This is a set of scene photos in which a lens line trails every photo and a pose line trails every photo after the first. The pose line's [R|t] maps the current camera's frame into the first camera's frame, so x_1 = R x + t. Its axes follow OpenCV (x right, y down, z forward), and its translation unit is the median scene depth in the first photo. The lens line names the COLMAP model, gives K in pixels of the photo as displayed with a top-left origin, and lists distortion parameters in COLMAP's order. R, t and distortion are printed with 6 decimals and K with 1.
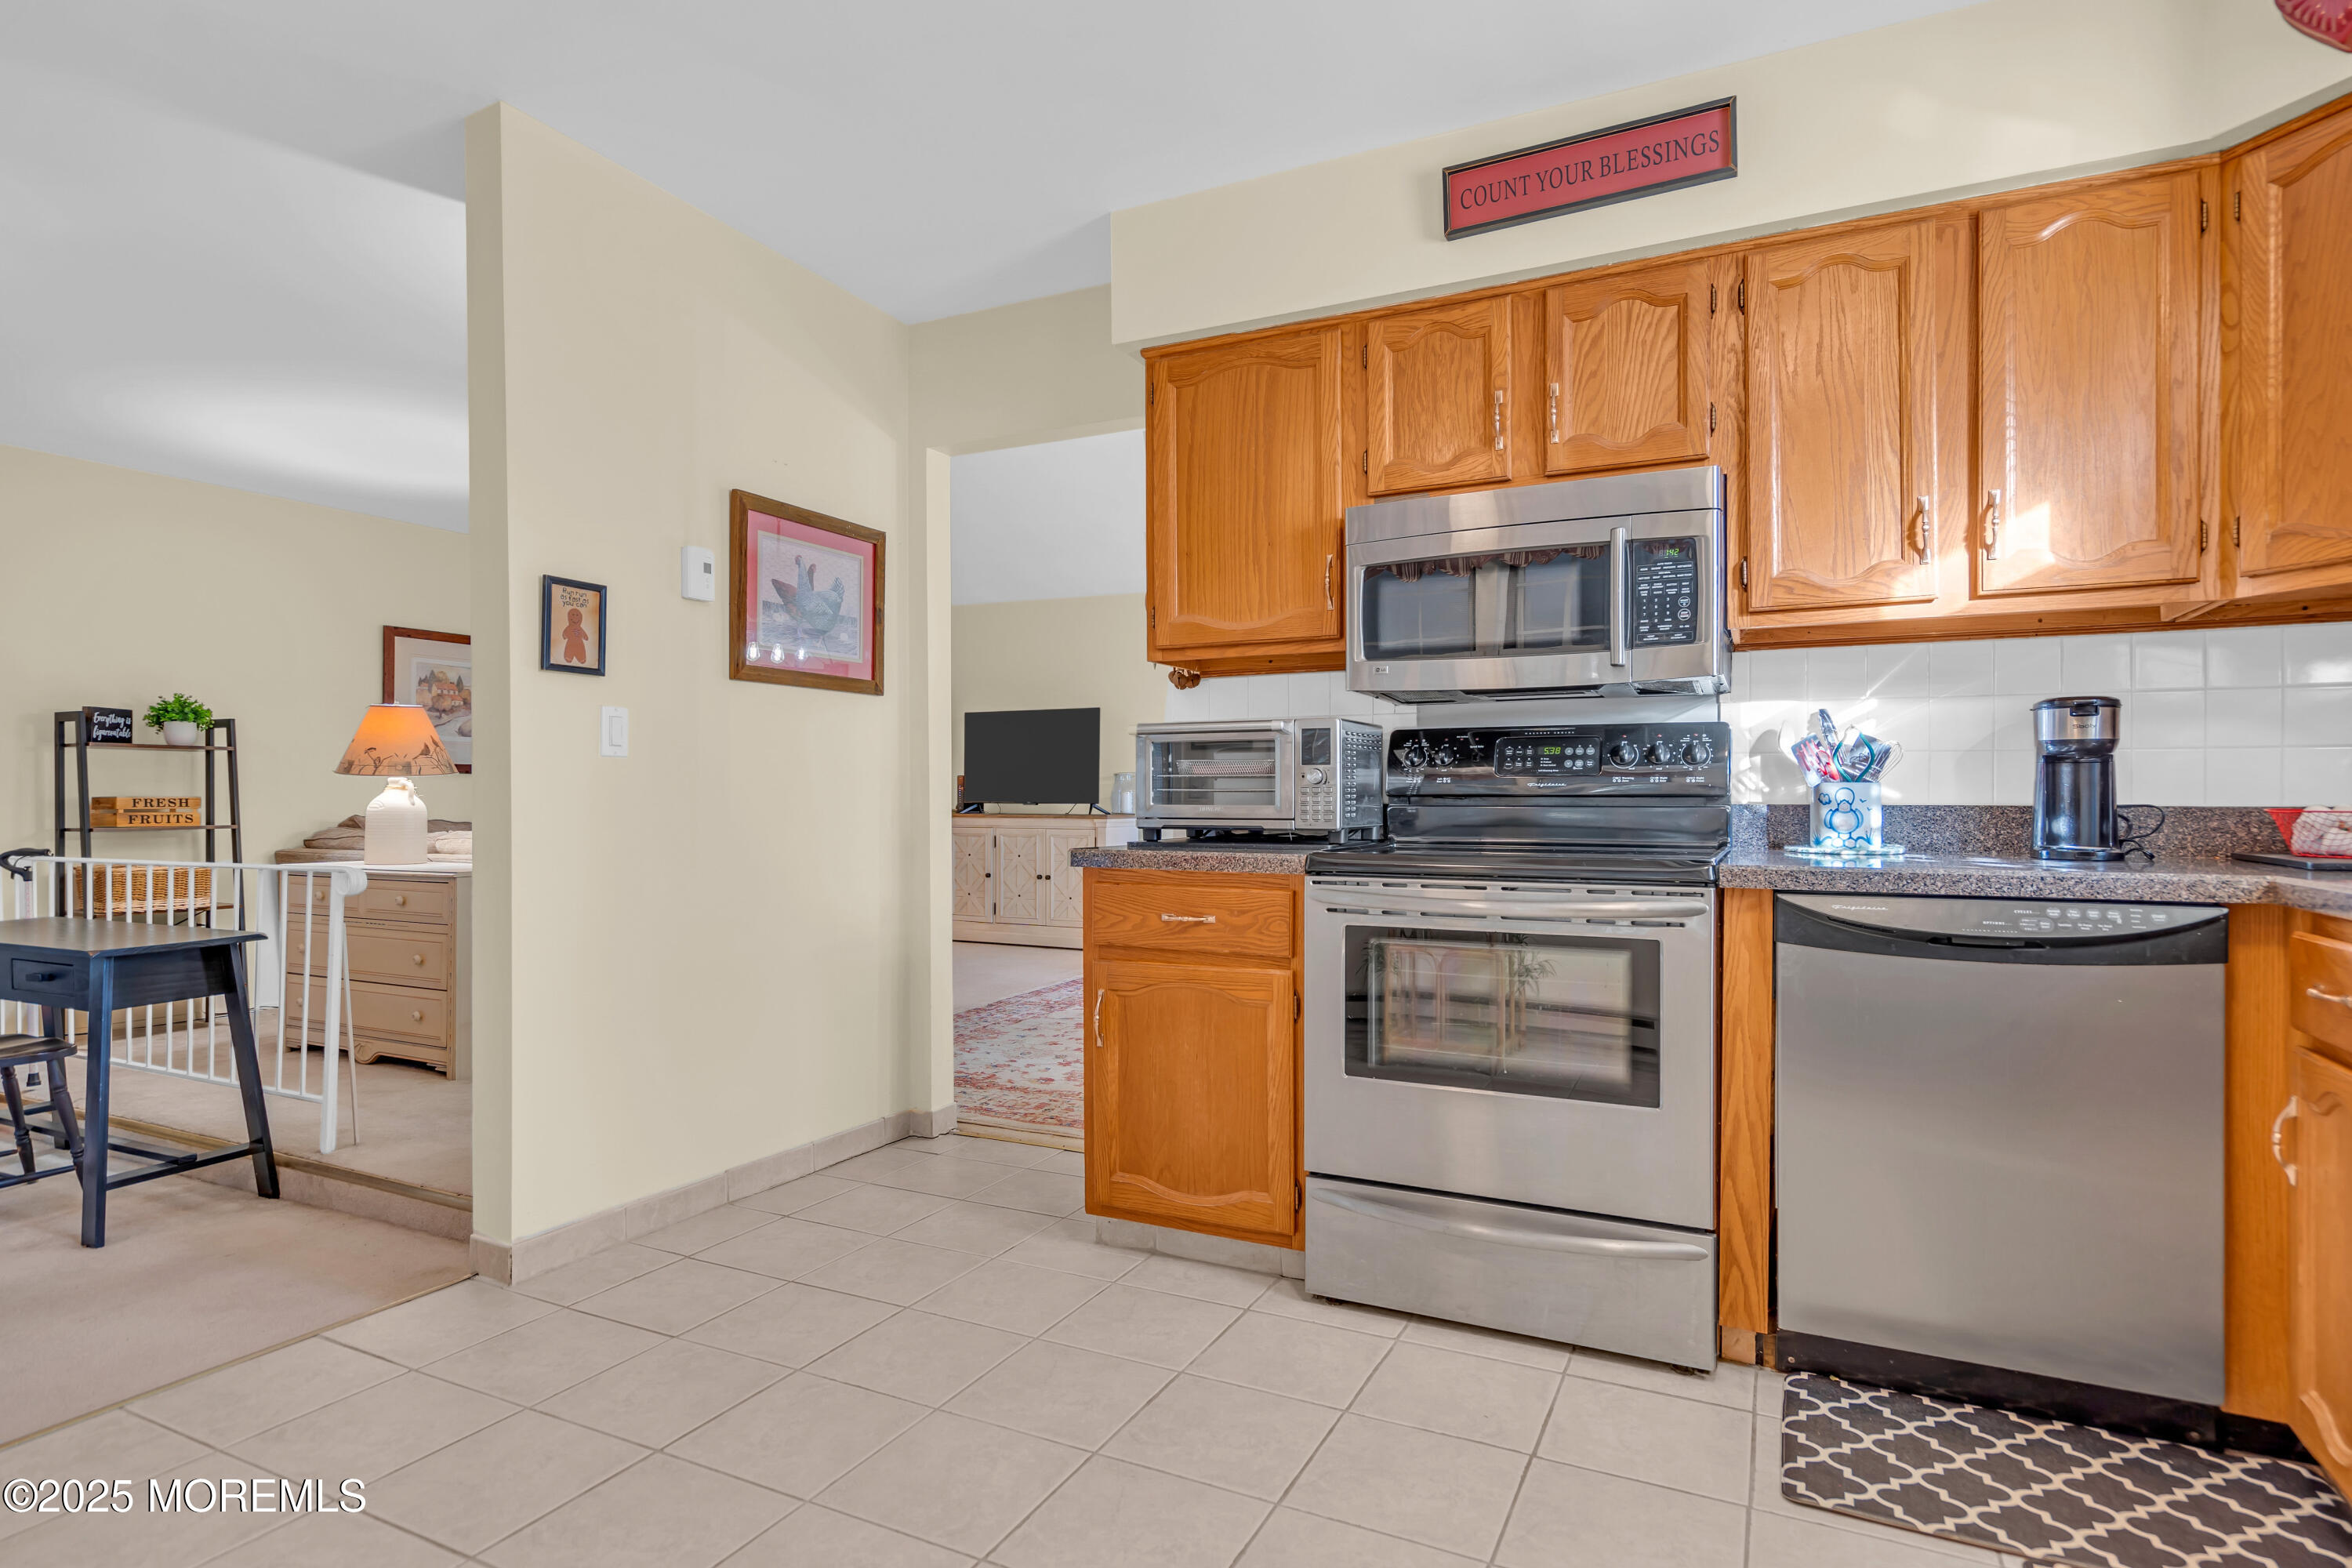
lens RADIAL K [[1245.7, 0, 1167.3], [0, 1245.7, 794.7], [0, 0, 1]] dist [-0.001993, 0.000609]
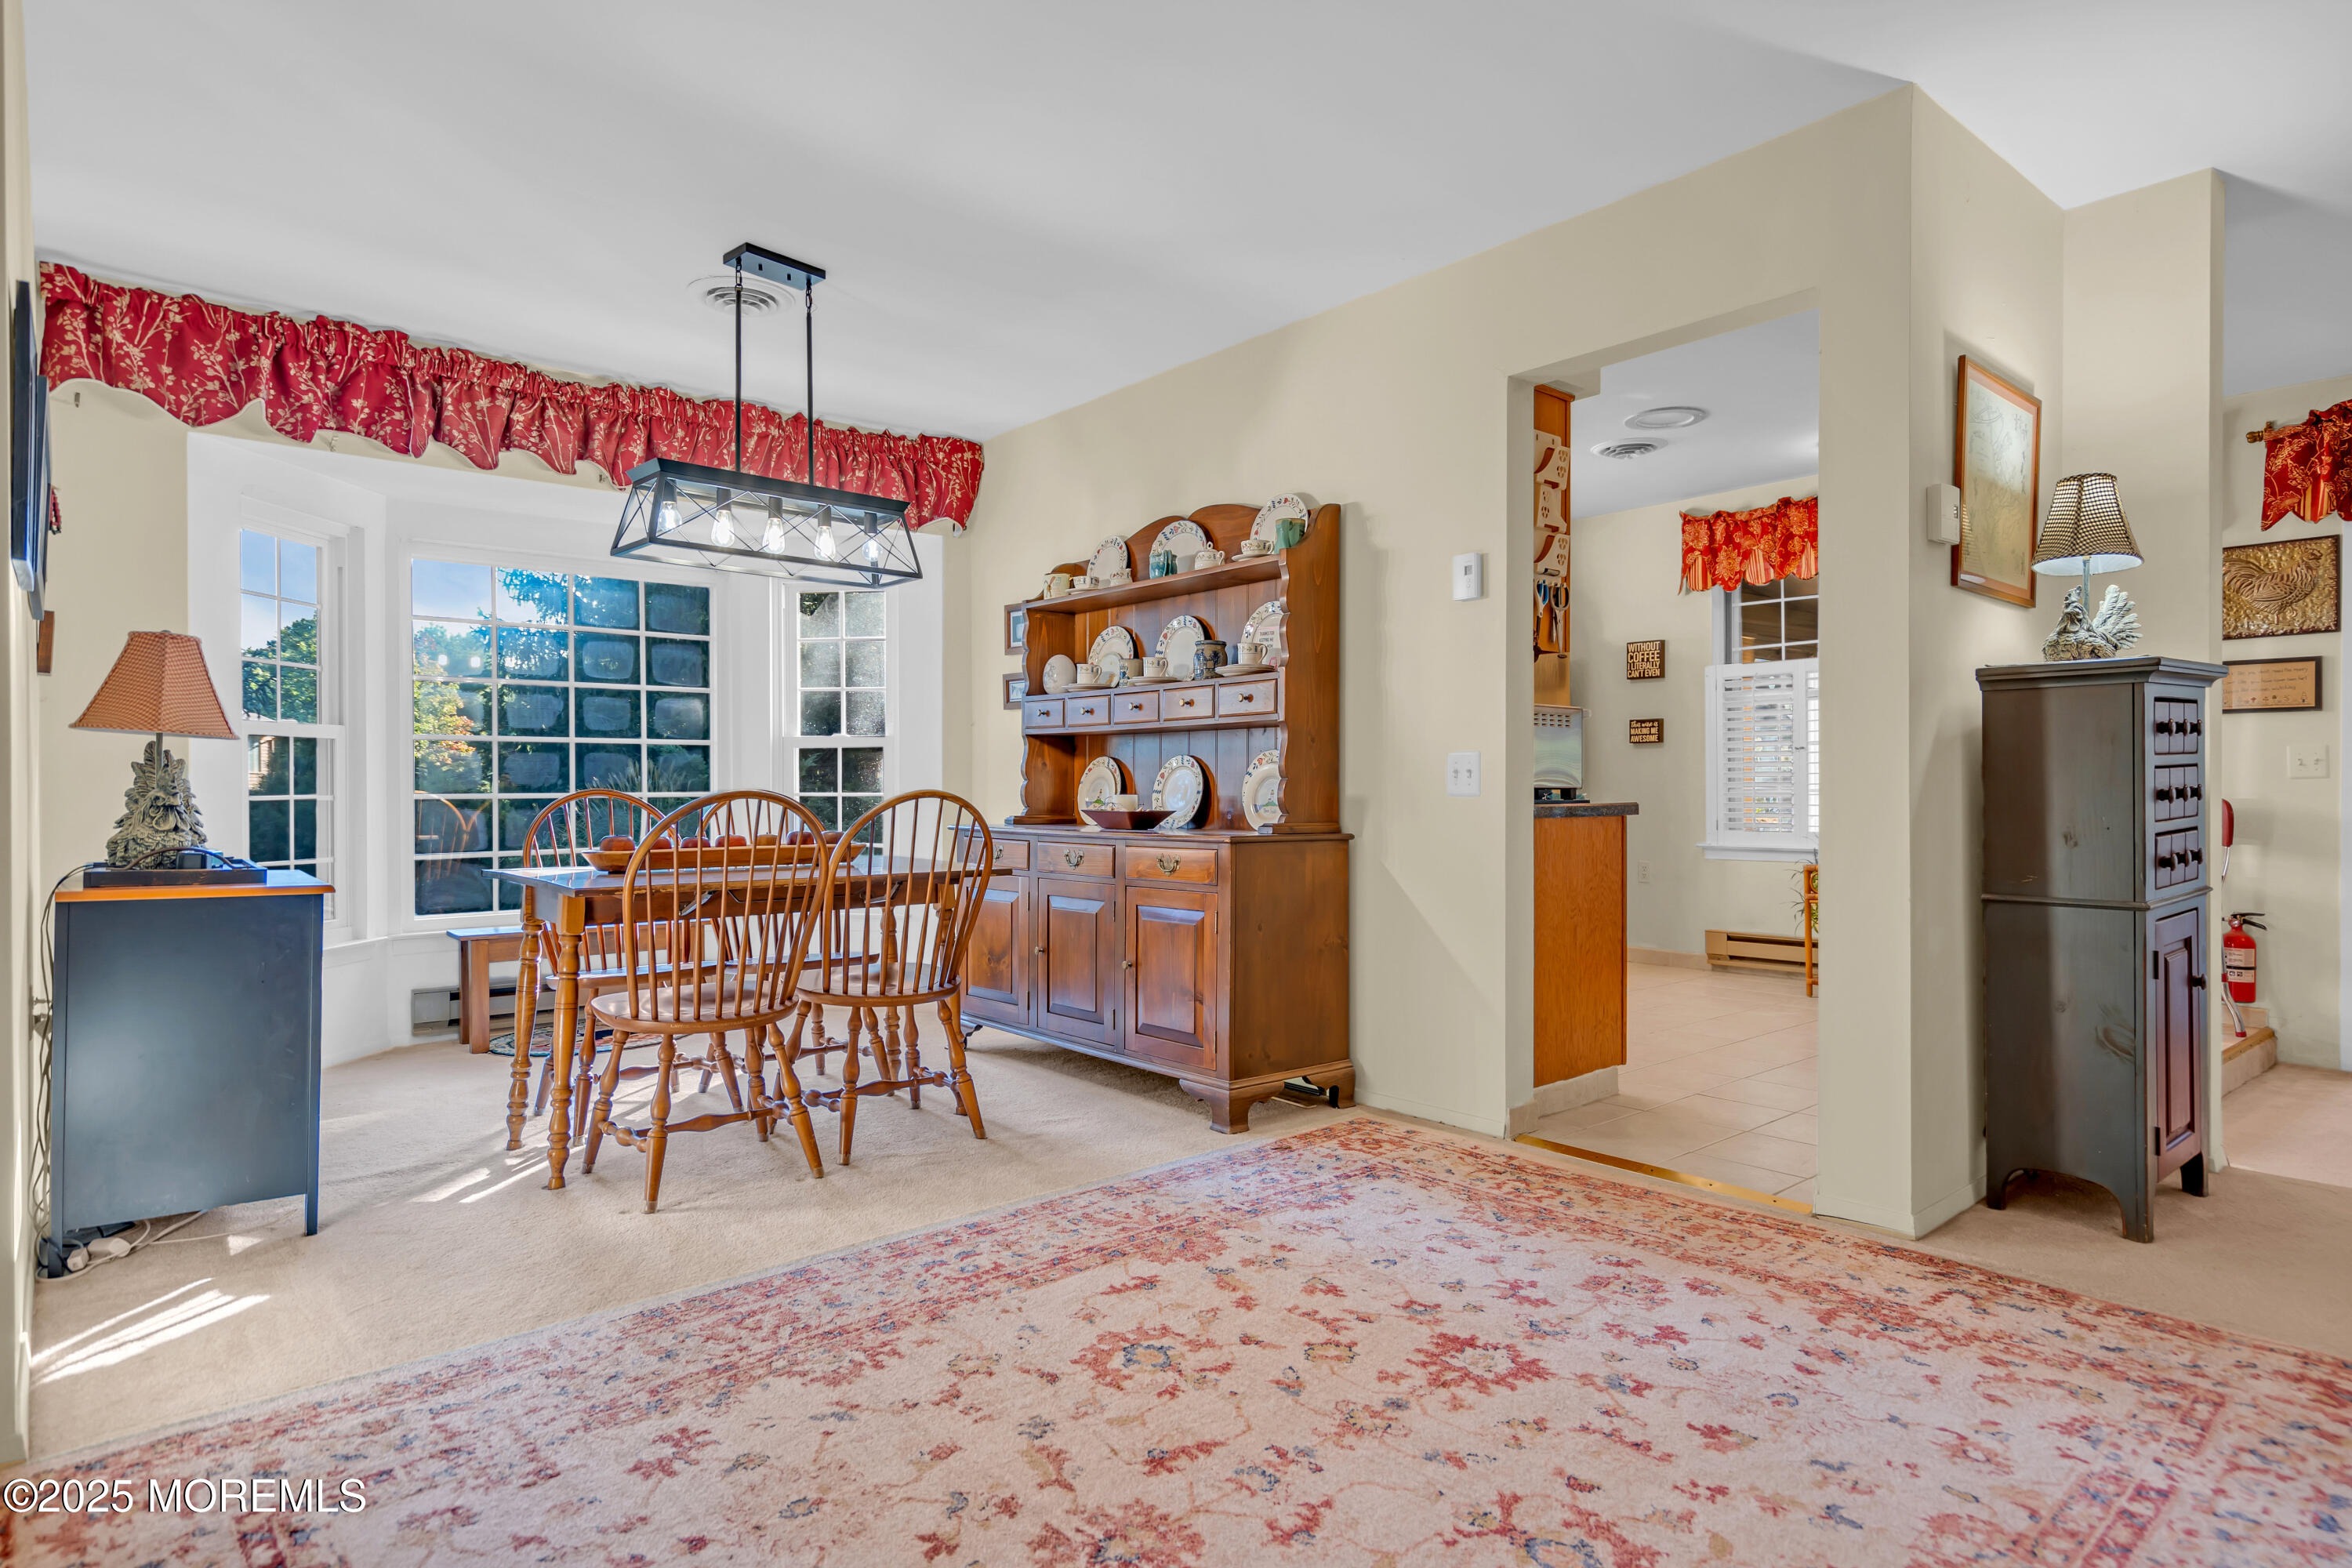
lens RADIAL K [[1303.2, 0, 1170.9], [0, 1303.2, 788.1], [0, 0, 1]] dist [0.008937, -0.001970]
pose [[-0.918783, 0.005729, 0.394722, -0.179429], [0.005503, 0.999983, -0.001705, 0.028497], [-0.394725, 0.000606, -0.918799, 2.603111]]
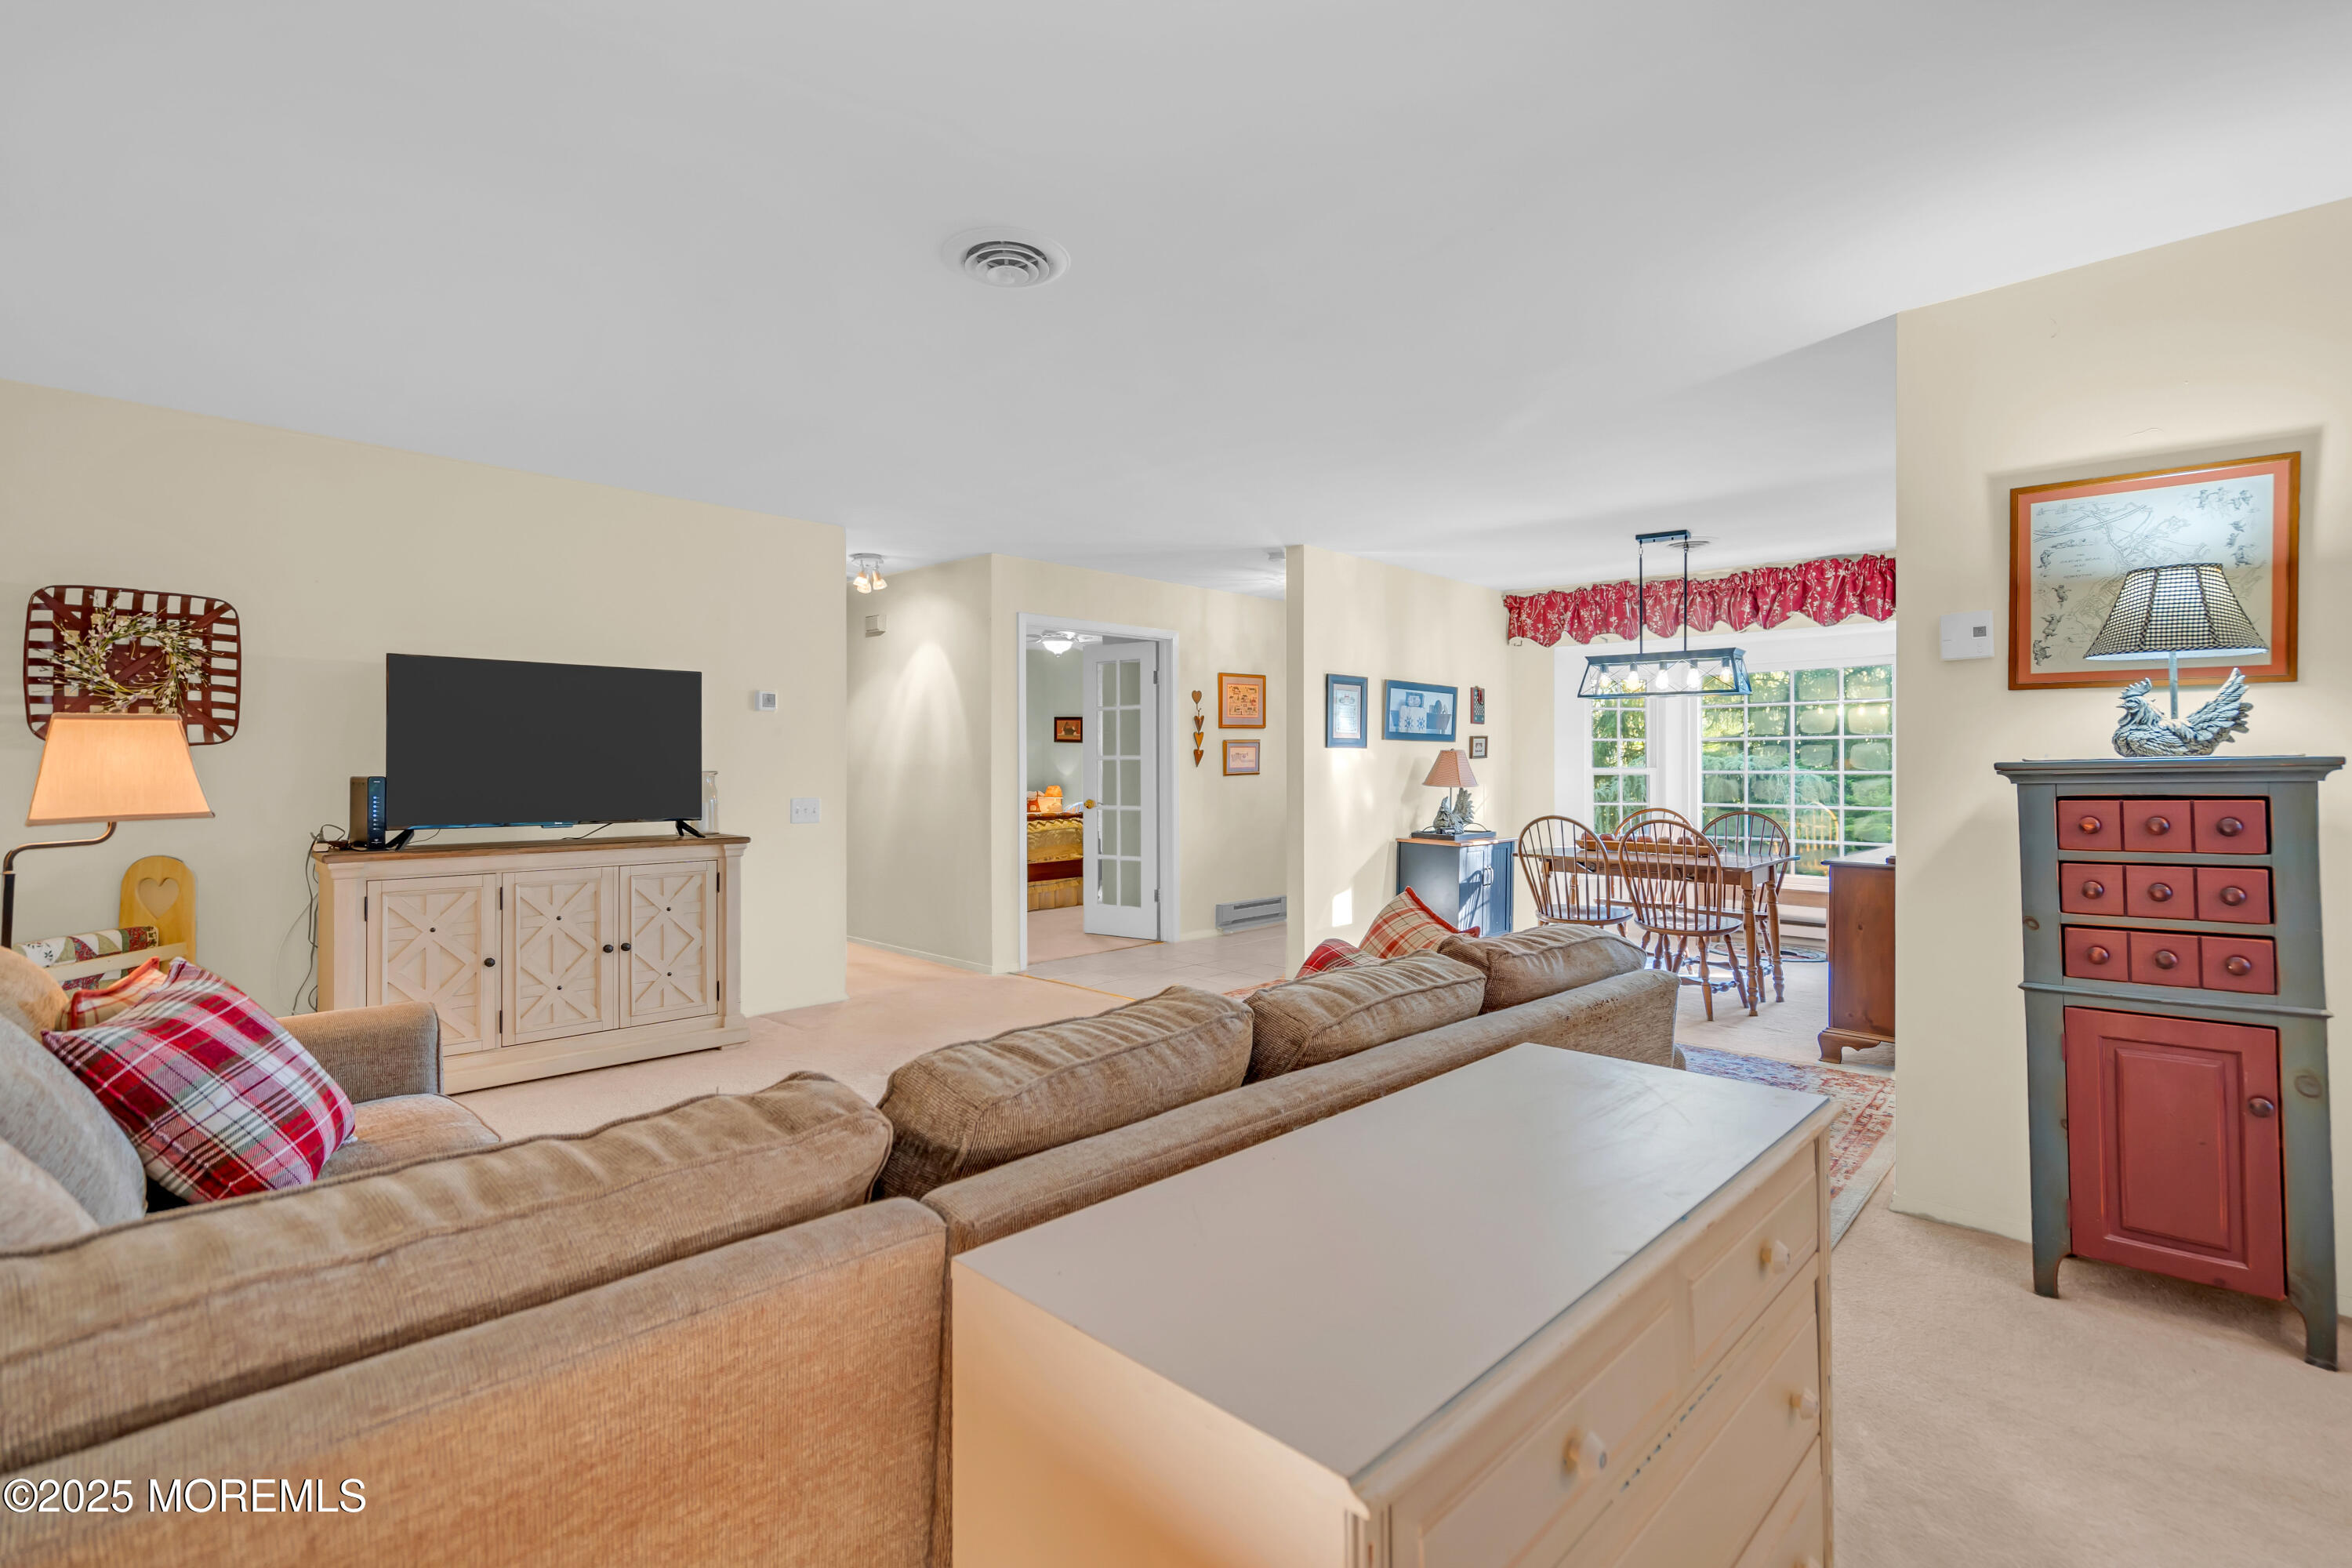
lens RADIAL K [[1073.6, 0, 1166.6], [0, 1073.6, 759.5], [0, 0, 1]] dist [-0.001503, -0.001260]
pose [[0.311654, 0.006490, 0.950173, -1.548353], [-0.001491, 0.999979, -0.006341, -0.064793], [-0.950194, 0.000559, 0.311657, 1.798033]]
